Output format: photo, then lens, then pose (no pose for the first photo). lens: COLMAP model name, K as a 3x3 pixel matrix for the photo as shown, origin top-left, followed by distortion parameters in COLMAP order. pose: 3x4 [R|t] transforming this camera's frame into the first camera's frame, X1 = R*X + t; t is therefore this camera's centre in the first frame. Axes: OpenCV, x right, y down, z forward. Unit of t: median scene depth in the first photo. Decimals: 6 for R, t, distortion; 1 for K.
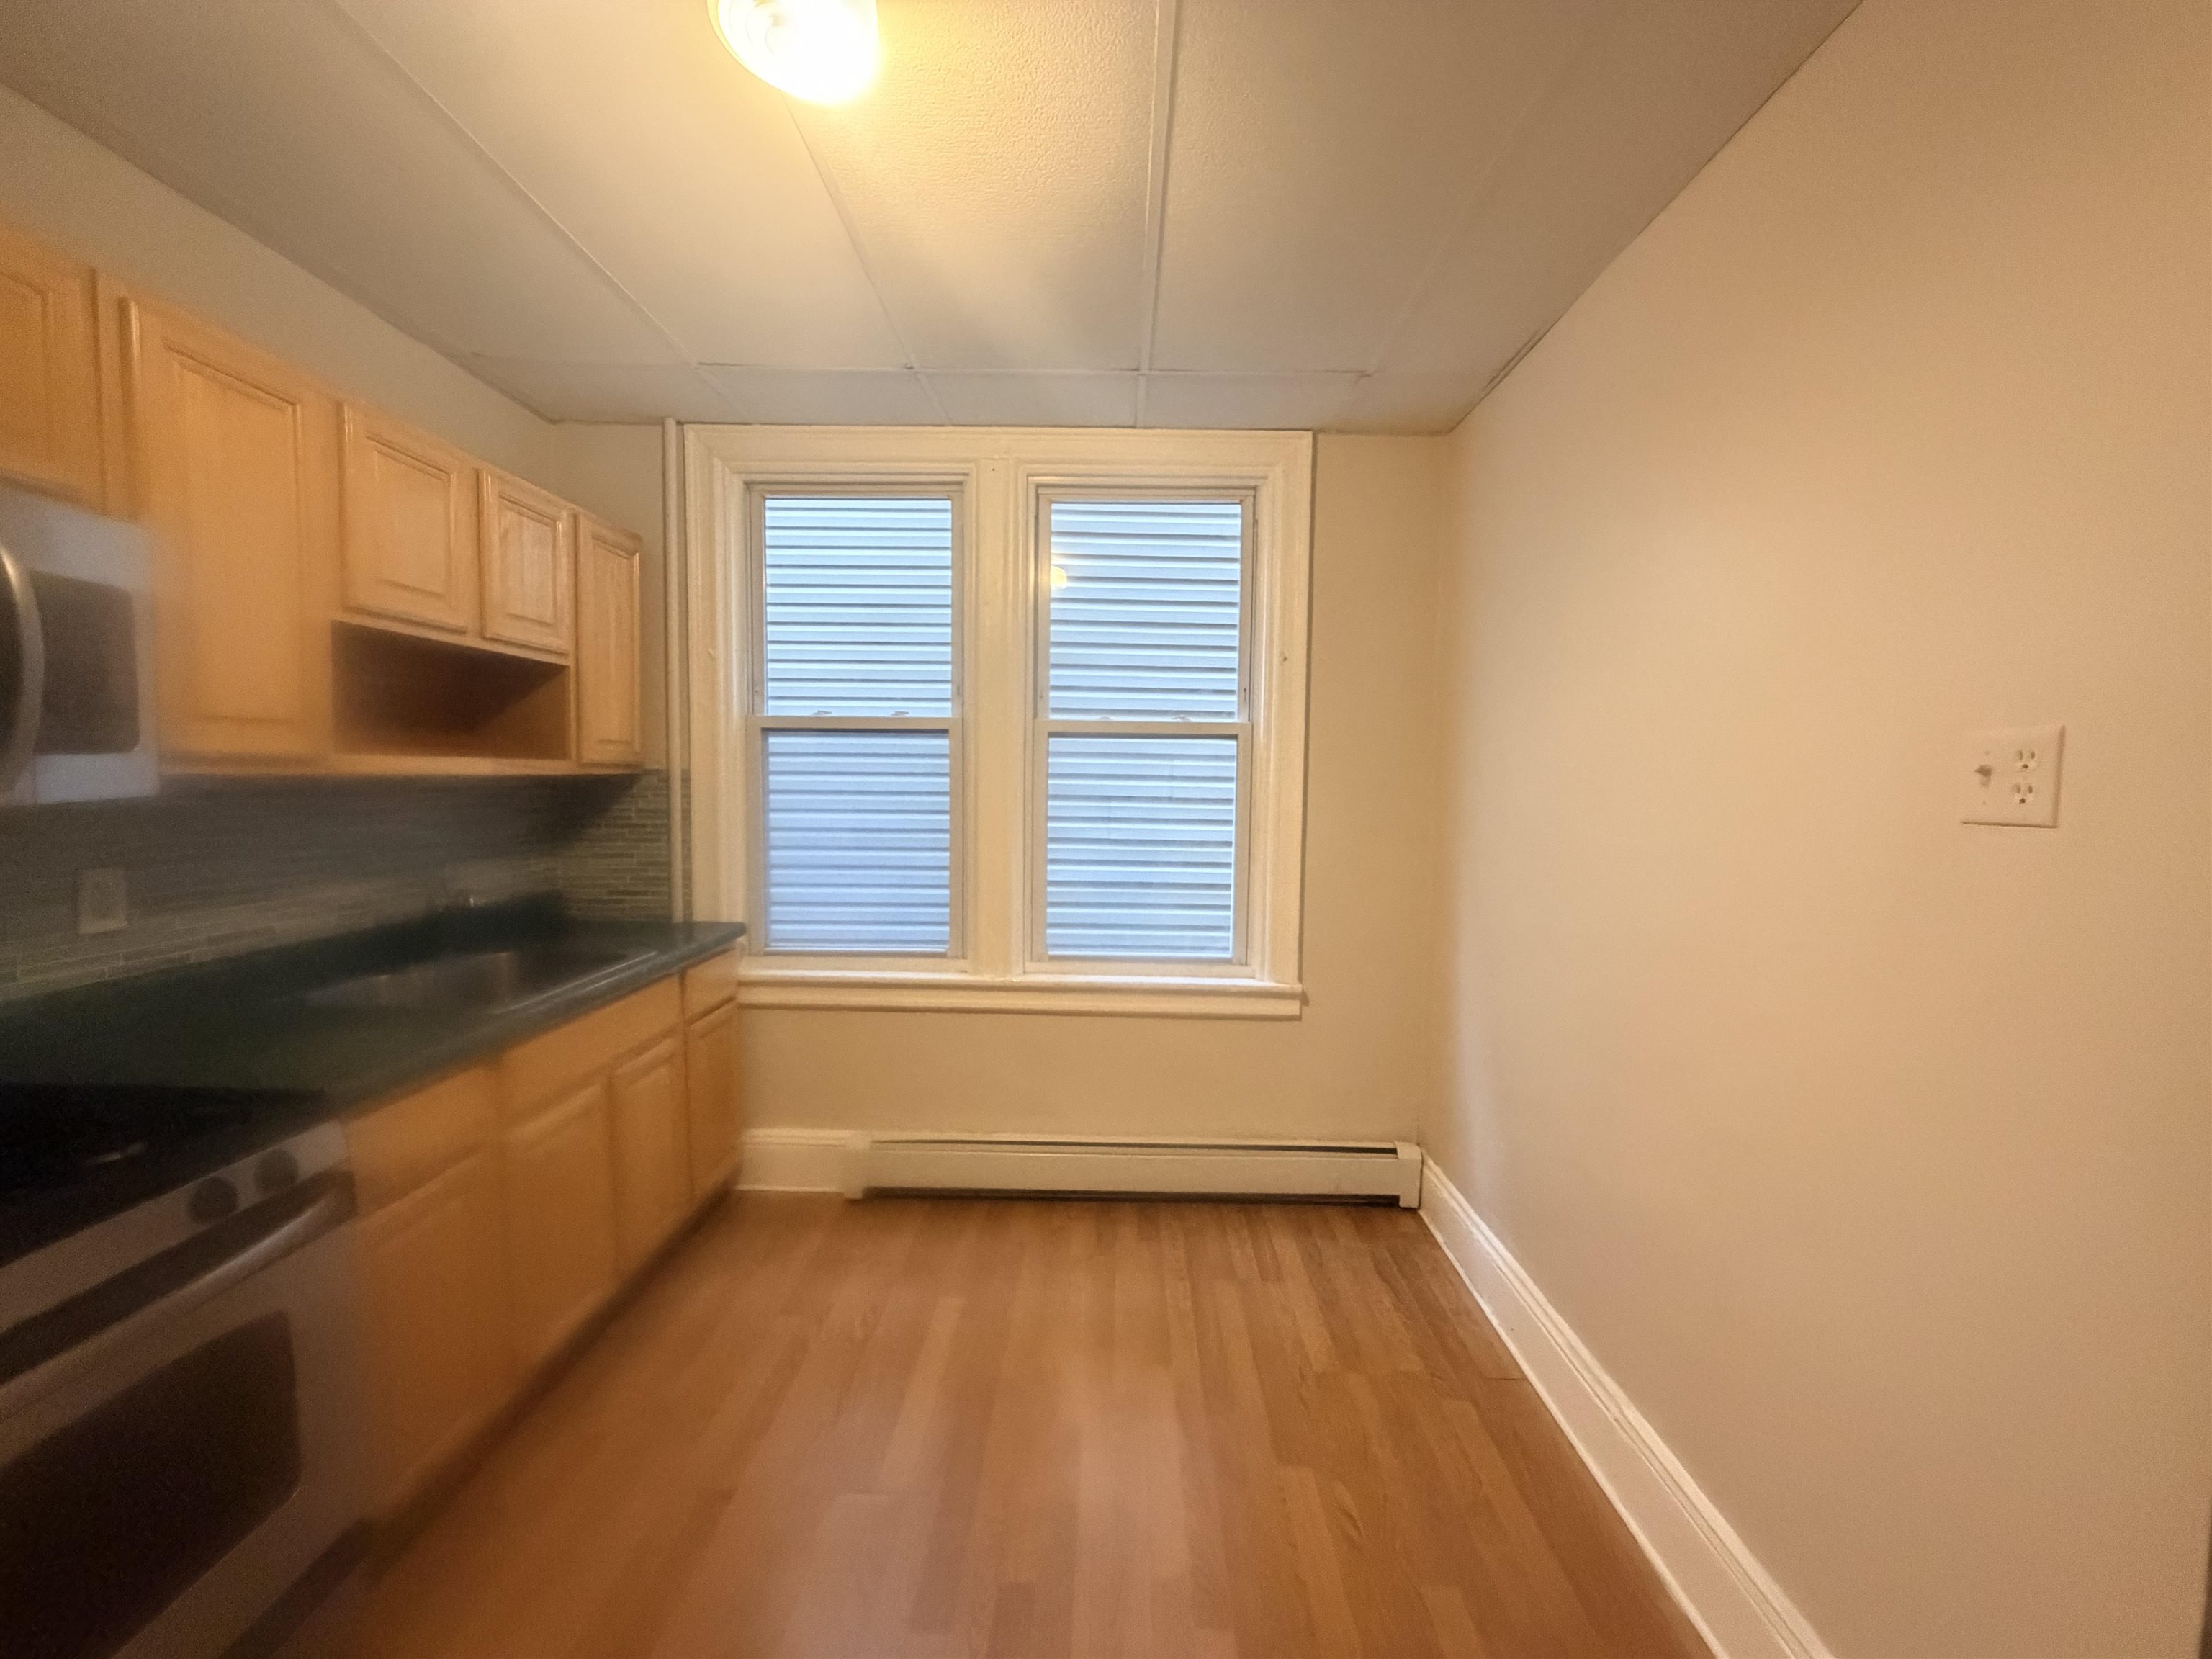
lens RADIAL K [[891.2, 0, 1101.8], [0, 891.2, 830.1], [0, 0, 1]] dist [0.002318, 0.000277]
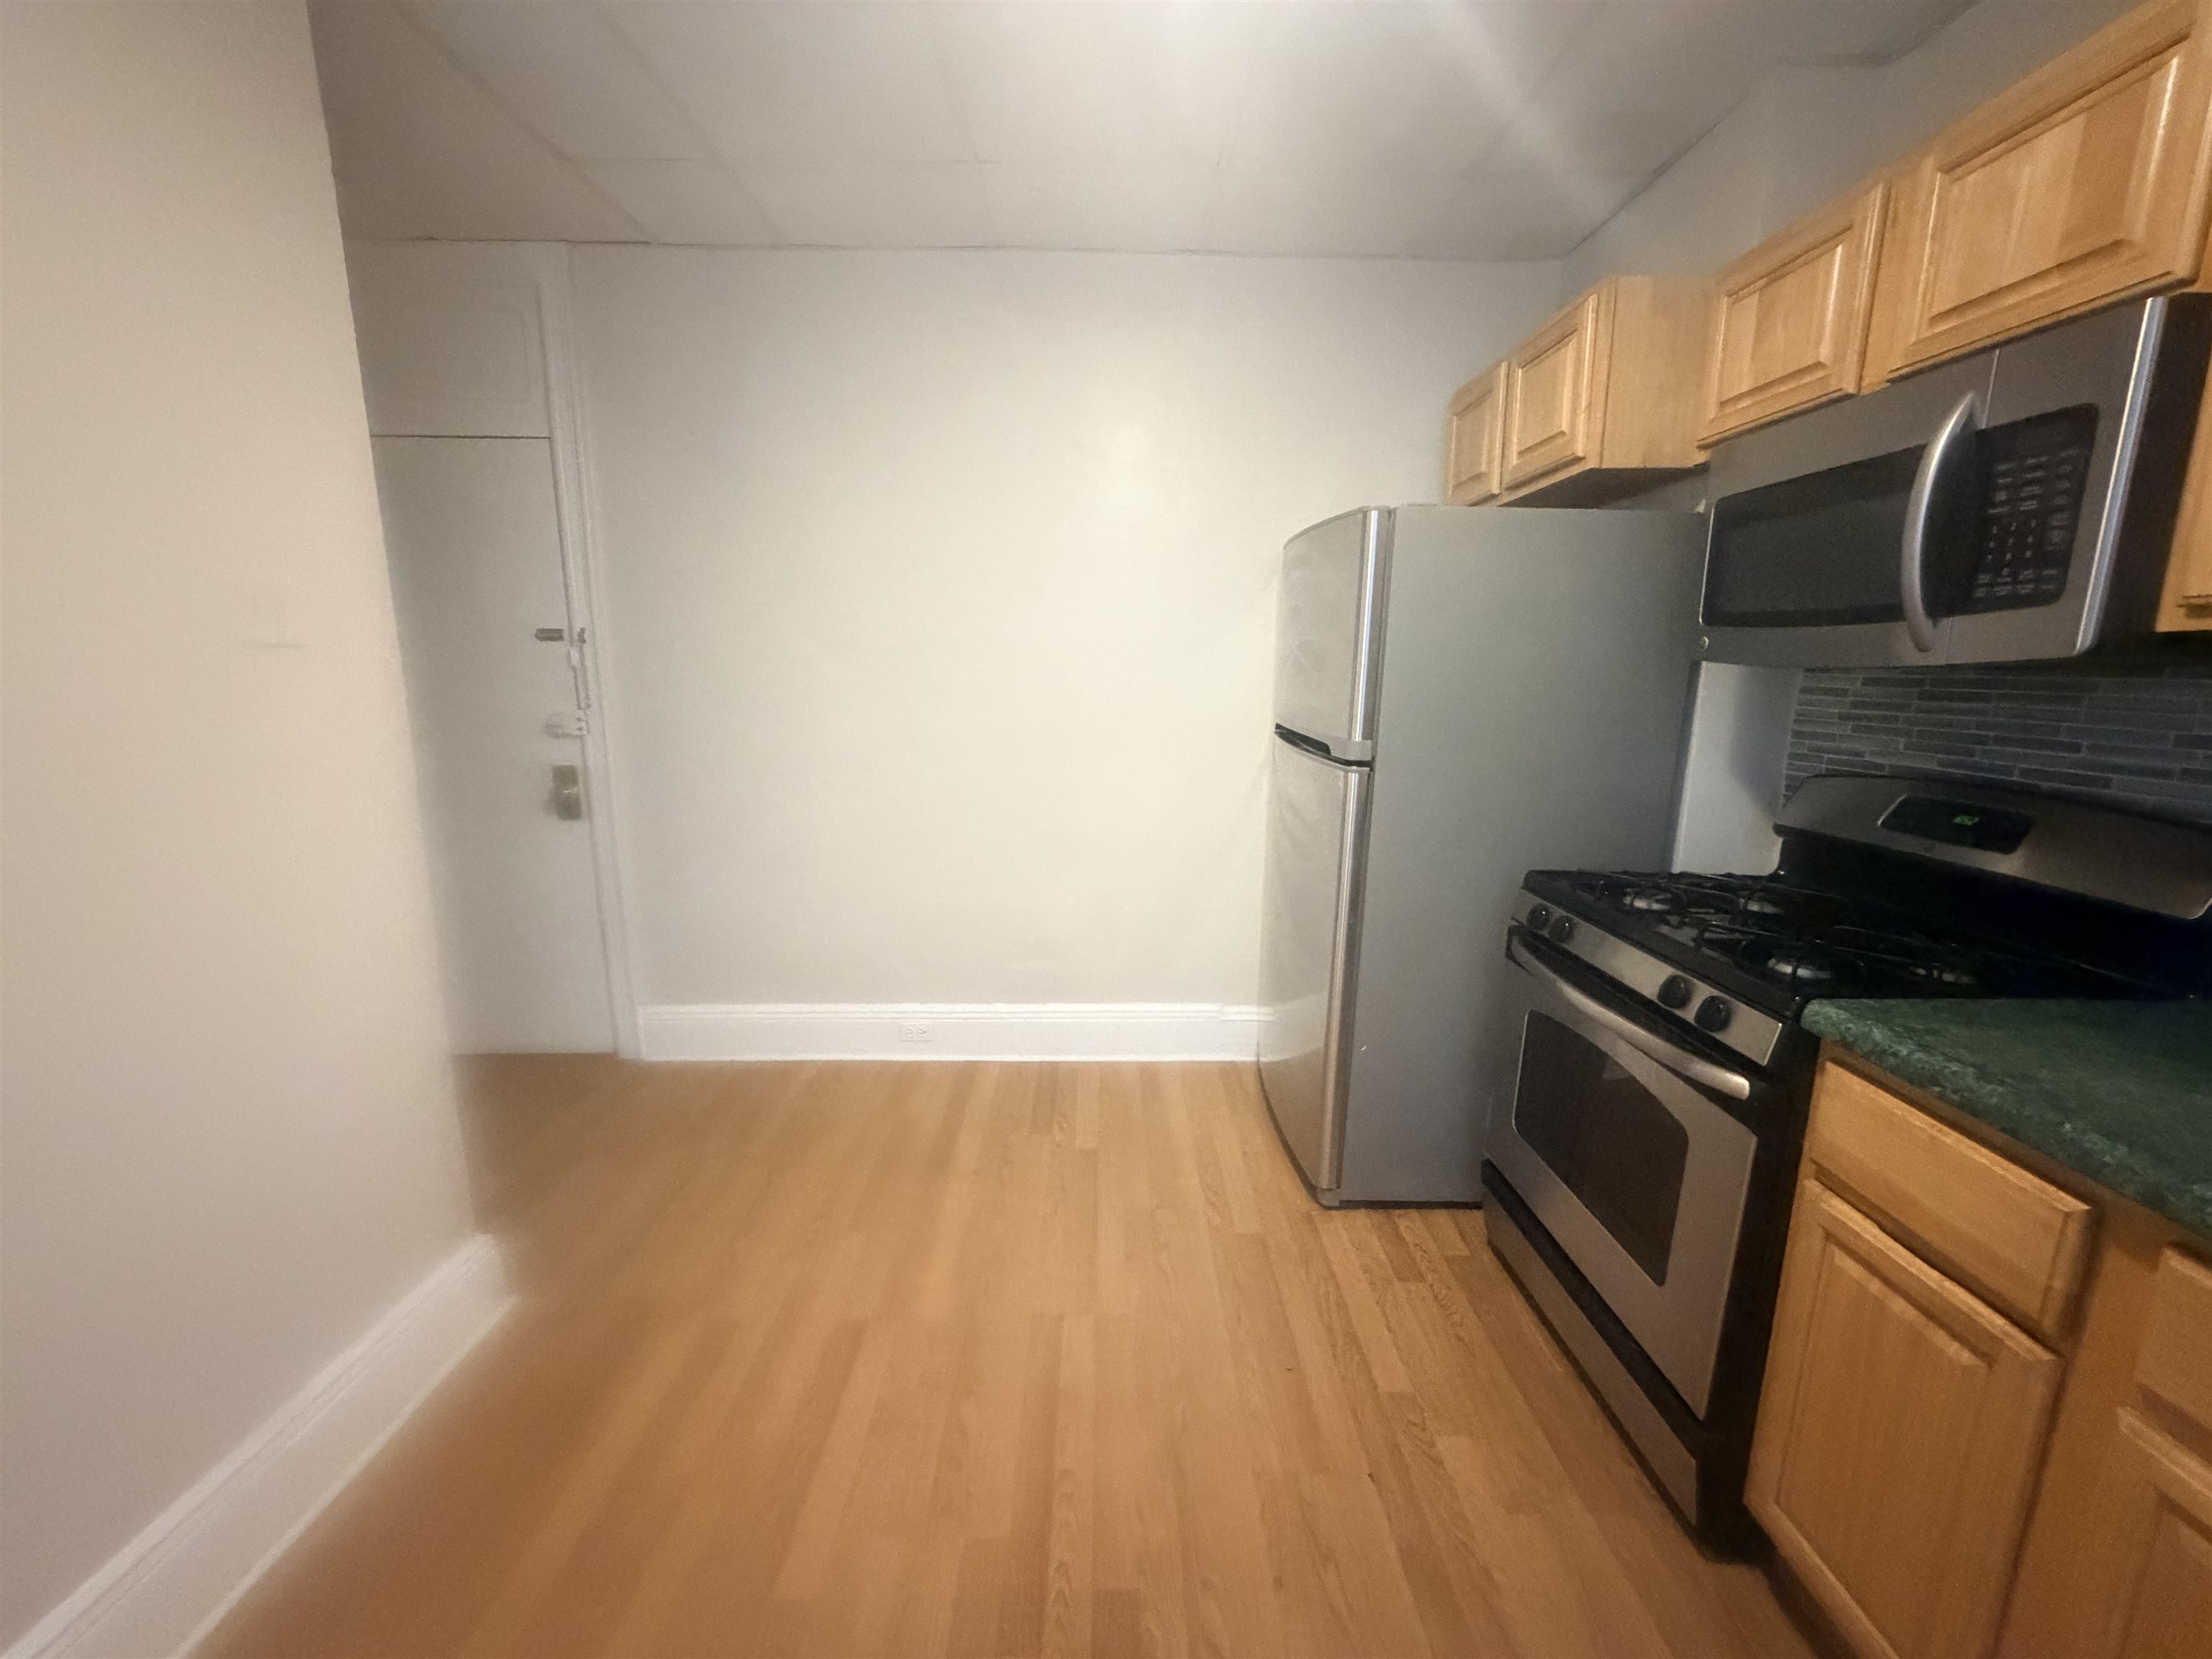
lens RADIAL K [[891.2, 0, 1101.8], [0, 891.2, 830.1], [0, 0, 1]] dist [0.002318, 0.000277]
pose [[-0.999449, -0.012567, -0.030715, -0.086898], [-0.019792, 0.968634, 0.247702, -0.039199], [0.026639, 0.248173, -0.968349, 1.014334]]
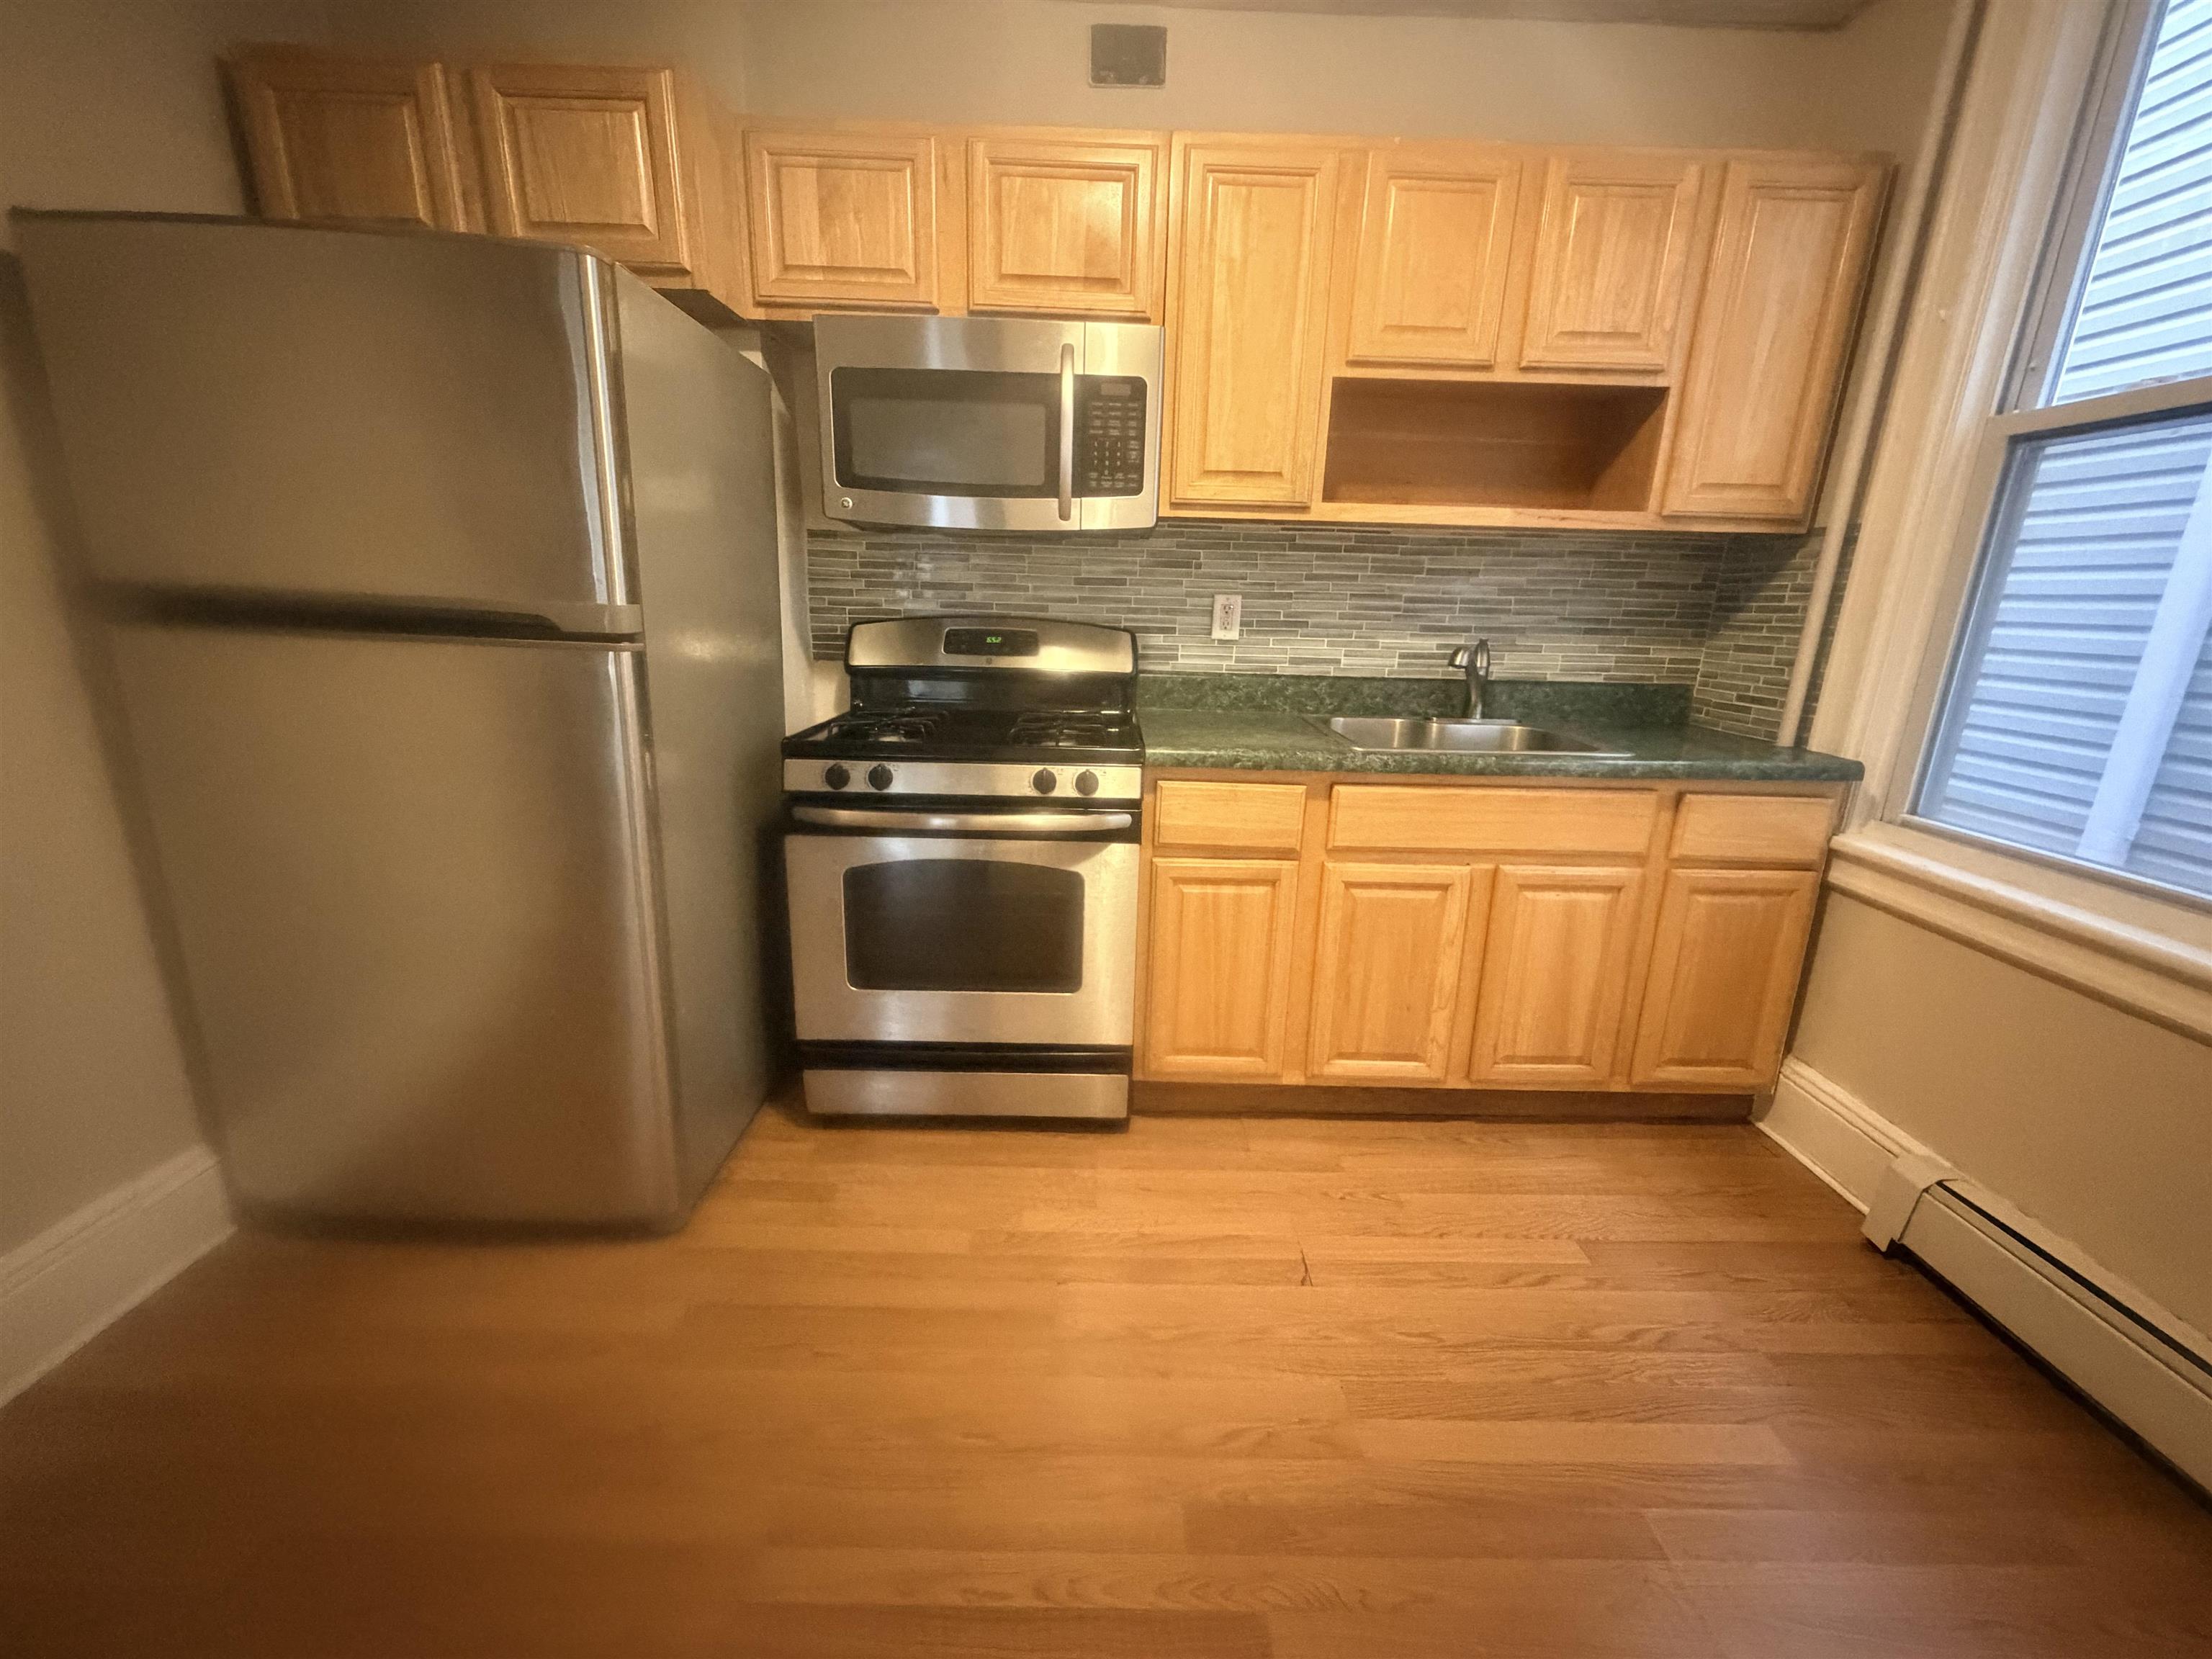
lens RADIAL K [[891.2, 0, 1101.8], [0, 891.2, 830.1], [0, 0, 1]] dist [0.002318, 0.000277]
pose [[0.027164, 0.251222, -0.967548, 0.266252], [-0.091318, 0.964482, 0.247862, 0.047692], [0.995451, 0.081621, 0.049141, 0.500049]]
